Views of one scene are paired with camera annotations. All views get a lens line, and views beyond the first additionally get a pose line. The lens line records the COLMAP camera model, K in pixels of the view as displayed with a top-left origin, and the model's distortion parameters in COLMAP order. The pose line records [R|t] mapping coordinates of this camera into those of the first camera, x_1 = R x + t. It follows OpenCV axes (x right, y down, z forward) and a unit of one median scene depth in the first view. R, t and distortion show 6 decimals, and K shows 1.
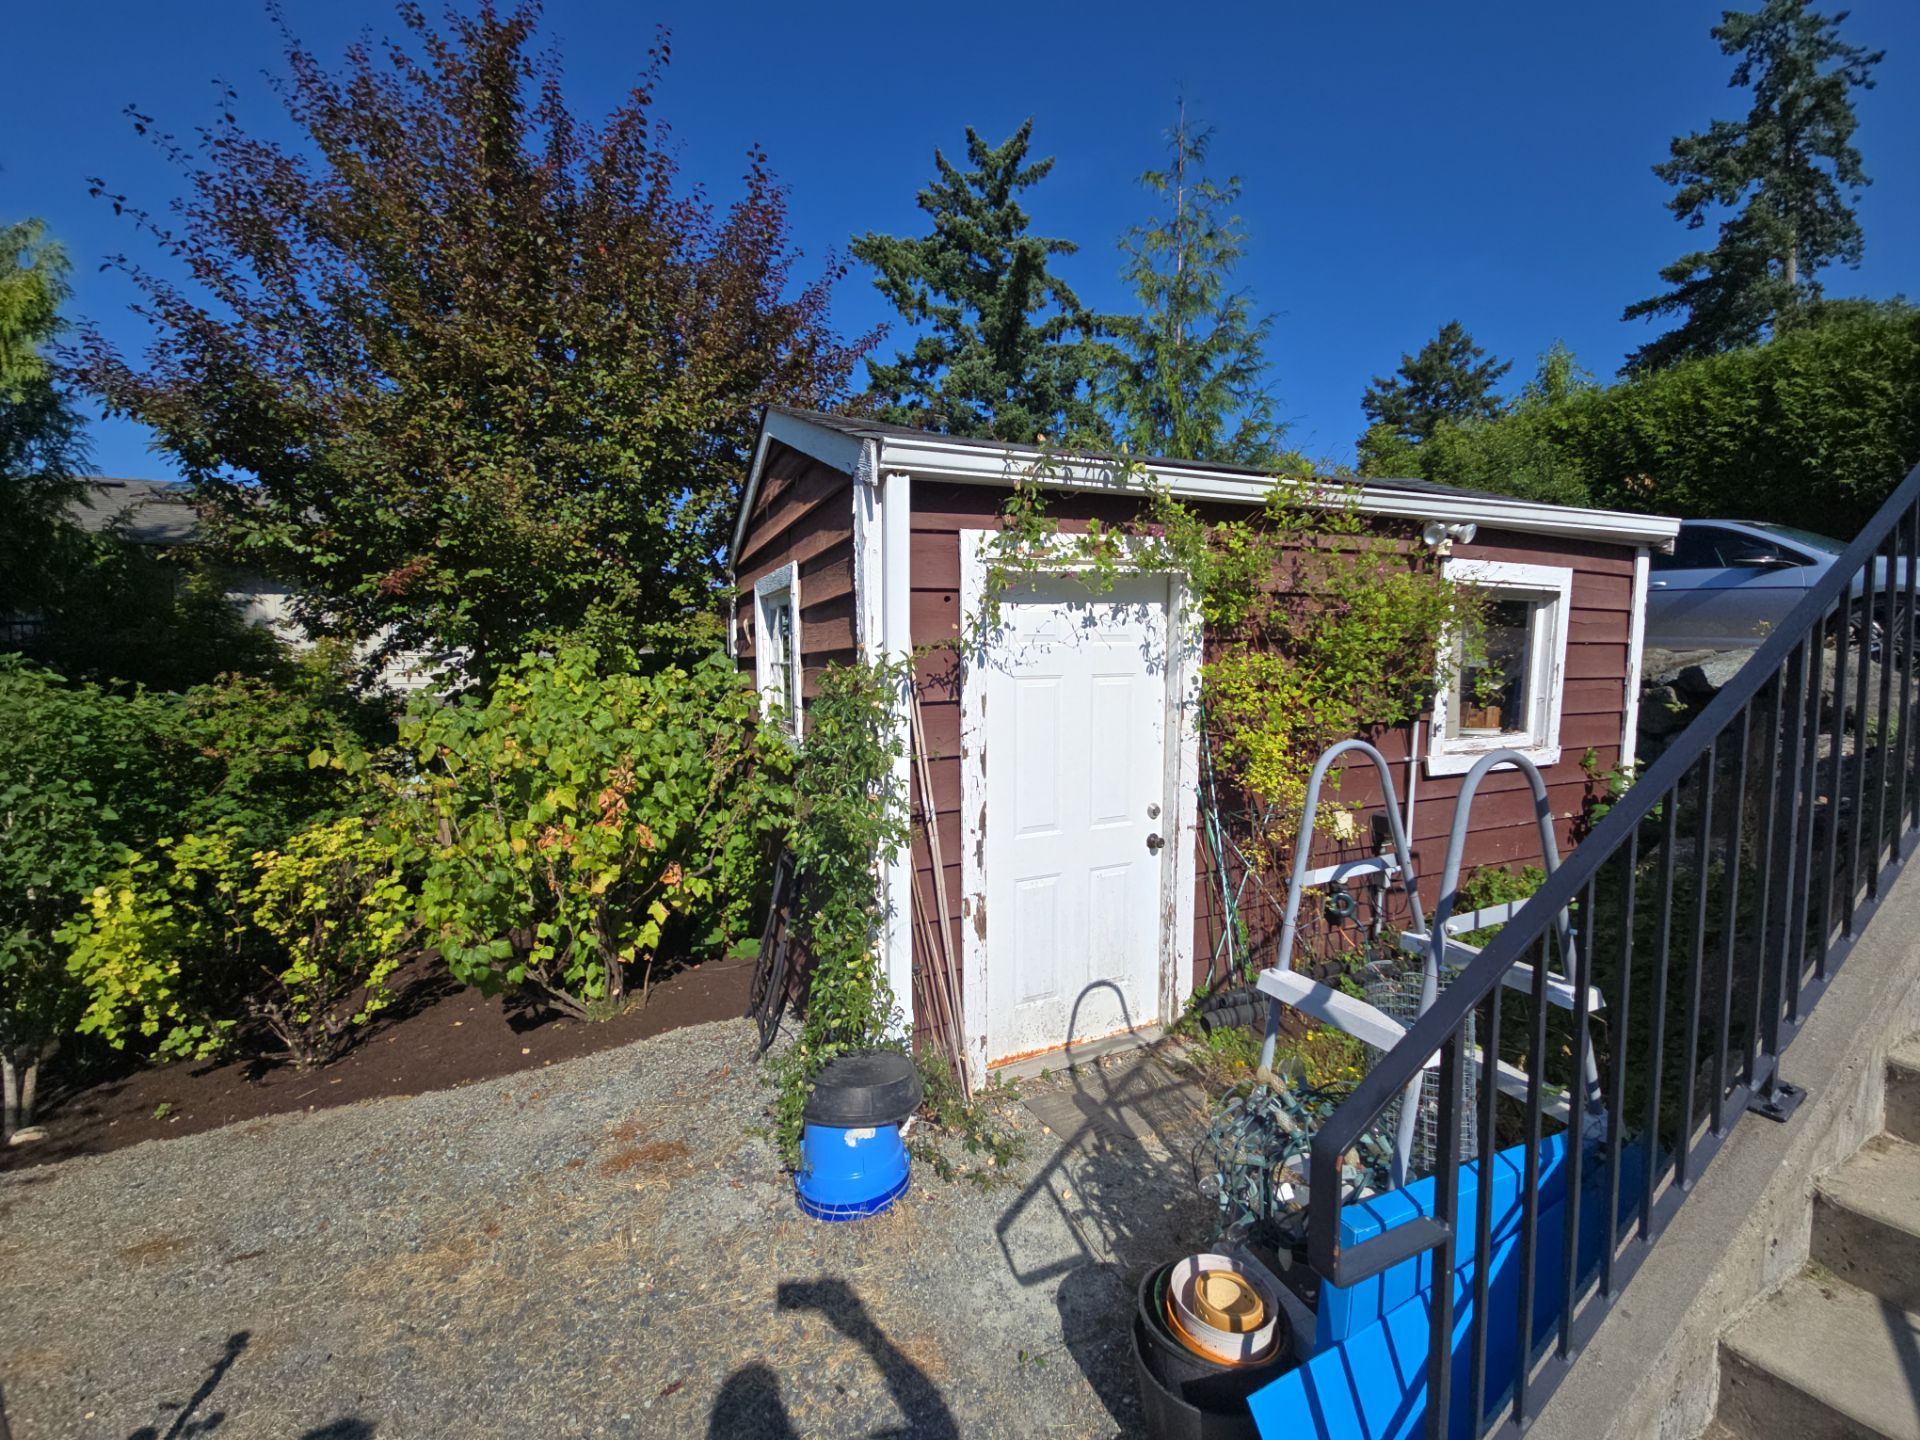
lens RADIAL K [[779.6, 0, 961.7], [0, 779.6, 730.1], [0, 0, 1]] dist [0.038411, -0.024504]
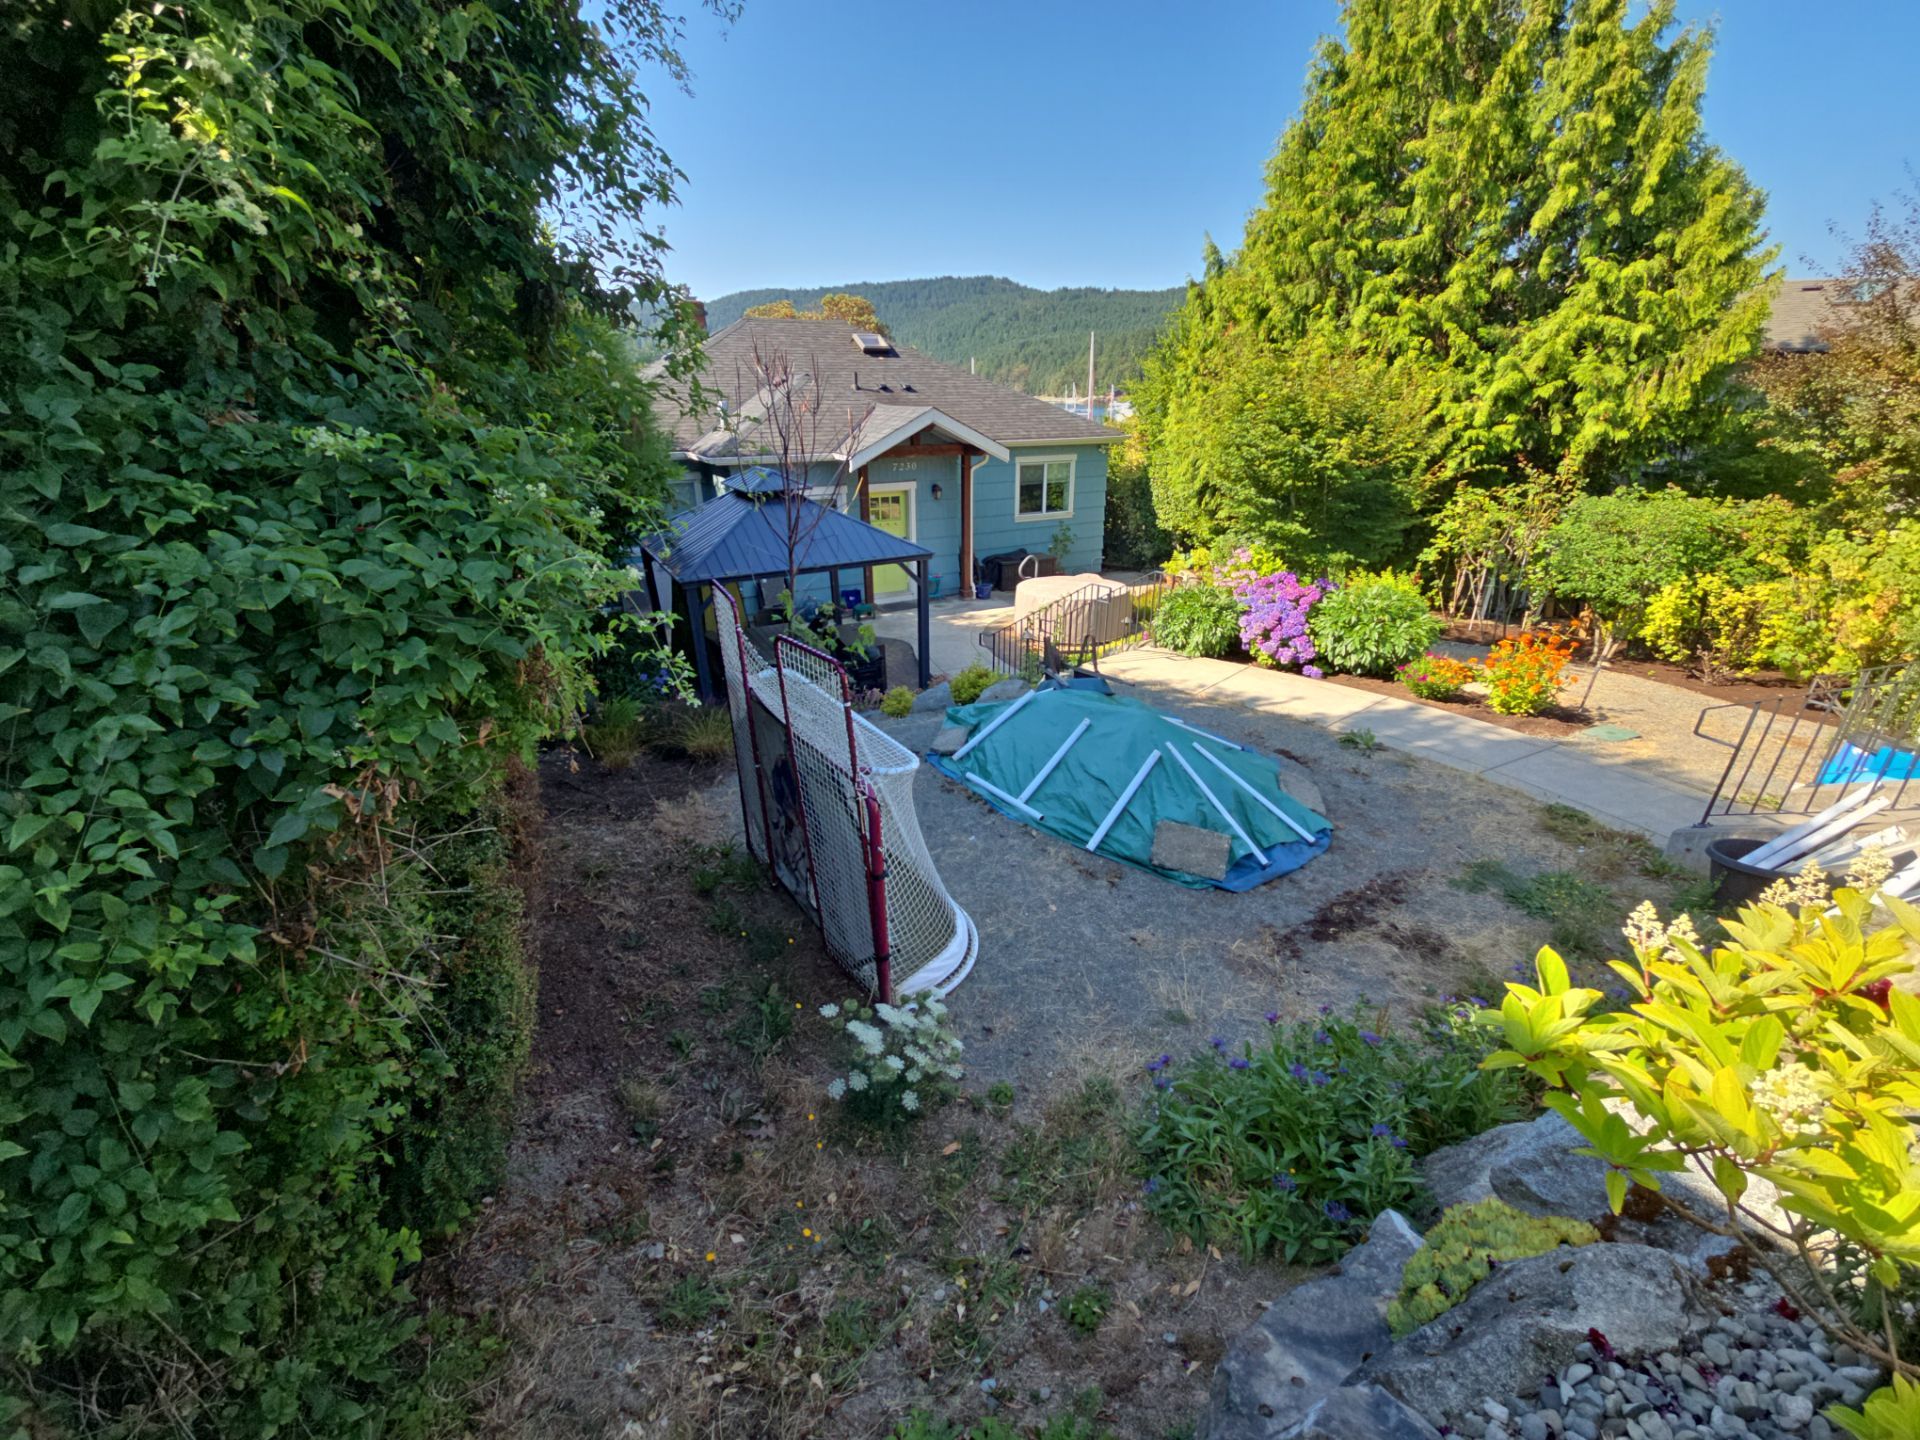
lens RADIAL K [[783.0, 0, 961.7], [0, 783.0, 725.7], [0, 0, 1]] dist [0.021615, -0.011086]
pose [[-0.008797, 0.412469, -0.910929, 1.580671], [-0.083863, 0.907451, 0.411704, -0.277056], [0.996438, 0.080015, 0.026608, -1.437026]]
